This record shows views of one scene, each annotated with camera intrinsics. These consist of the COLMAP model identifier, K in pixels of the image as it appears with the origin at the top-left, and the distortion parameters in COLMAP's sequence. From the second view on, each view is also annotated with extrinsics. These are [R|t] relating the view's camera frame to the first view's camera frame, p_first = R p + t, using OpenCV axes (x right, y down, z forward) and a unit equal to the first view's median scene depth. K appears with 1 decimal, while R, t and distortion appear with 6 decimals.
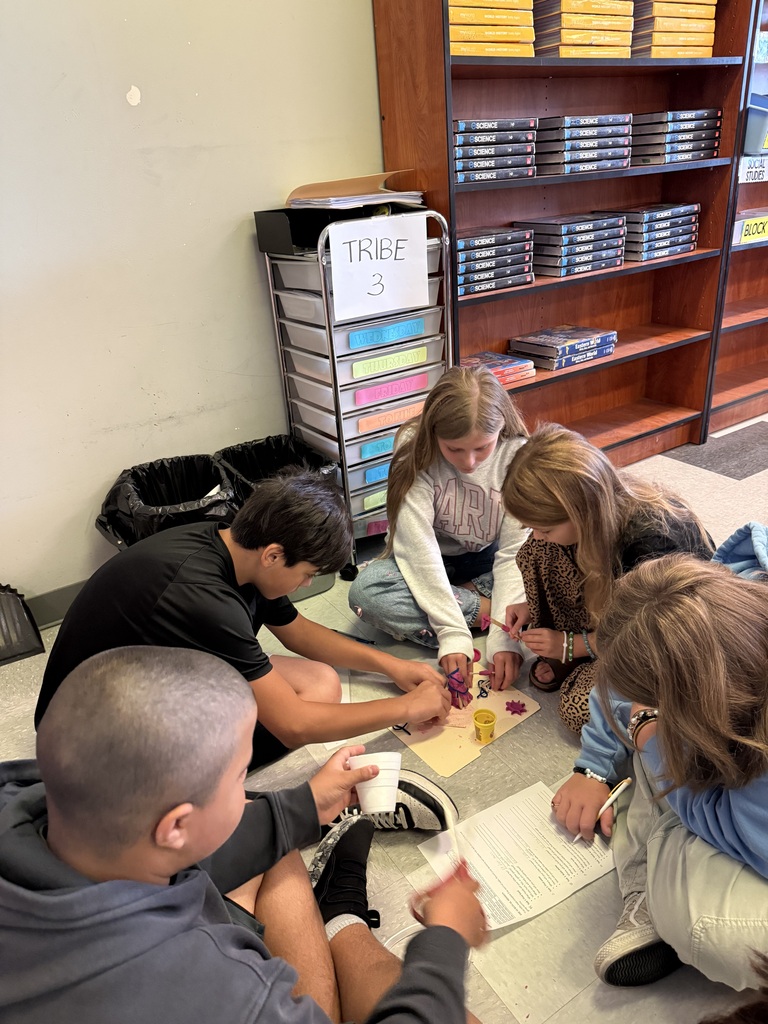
lens RADIAL K [[727.8, 0, 387.4], [0, 727.8, 516.6], [0, 0, 1]] dist [-0.003051, -0.004981]
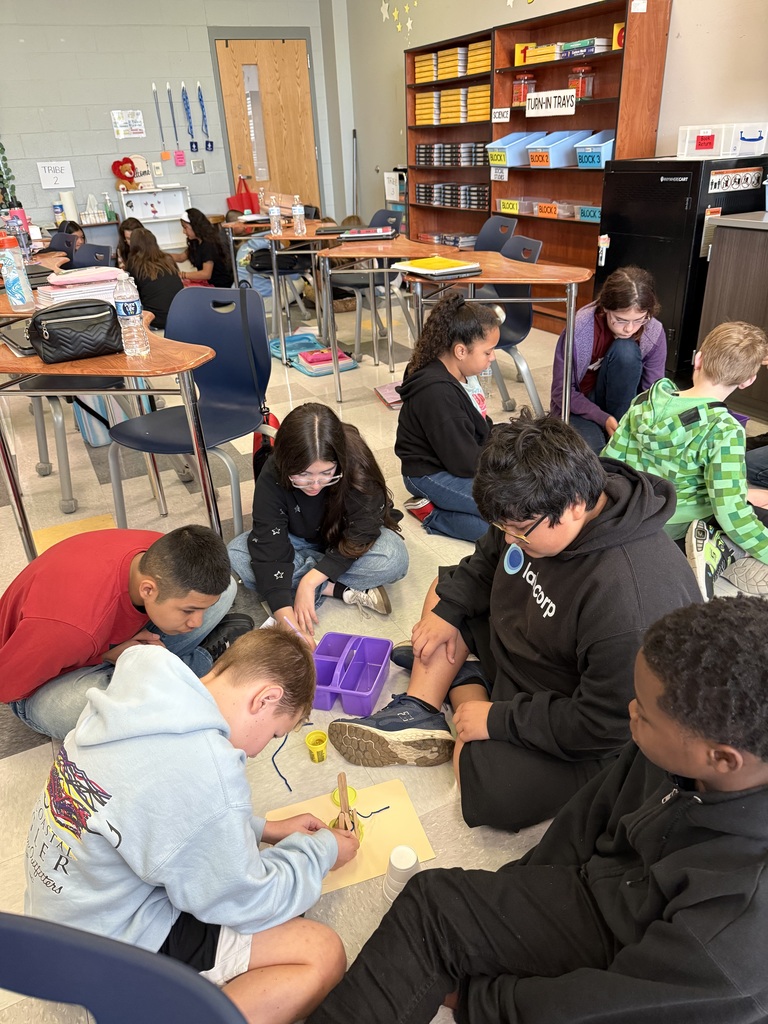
lens RADIAL K [[727.8, 0, 387.4], [0, 727.8, 516.6], [0, 0, 1]] dist [-0.003051, -0.004981]
pose [[-0.104120, 0.523948, -0.845362, 2.829378], [-0.388813, 0.760895, 0.519484, -0.704705], [0.915415, 0.382776, 0.124494, 0.855553]]
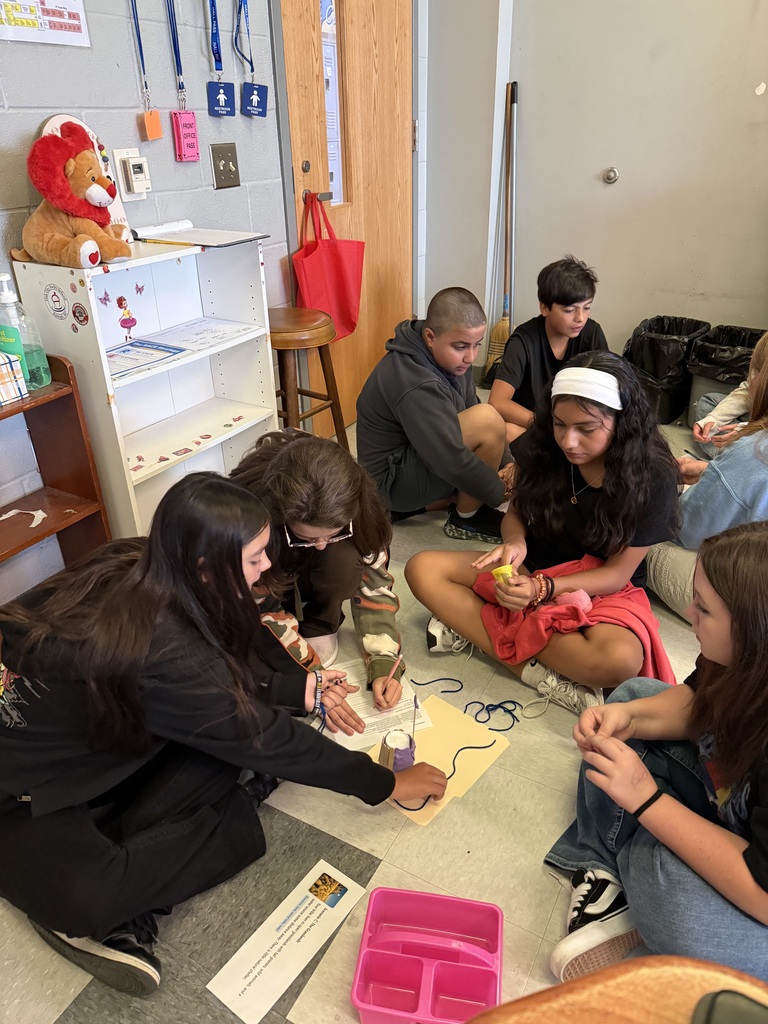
lens RADIAL K [[727.8, 0, 387.4], [0, 727.8, 516.6], [0, 0, 1]] dist [-0.003051, -0.004981]
pose [[0.483384, 0.470219, -0.738399, 0.654248], [-0.403406, 0.868243, 0.288821, 0.085401], [0.776920, 0.158263, 0.609384, -0.358350]]
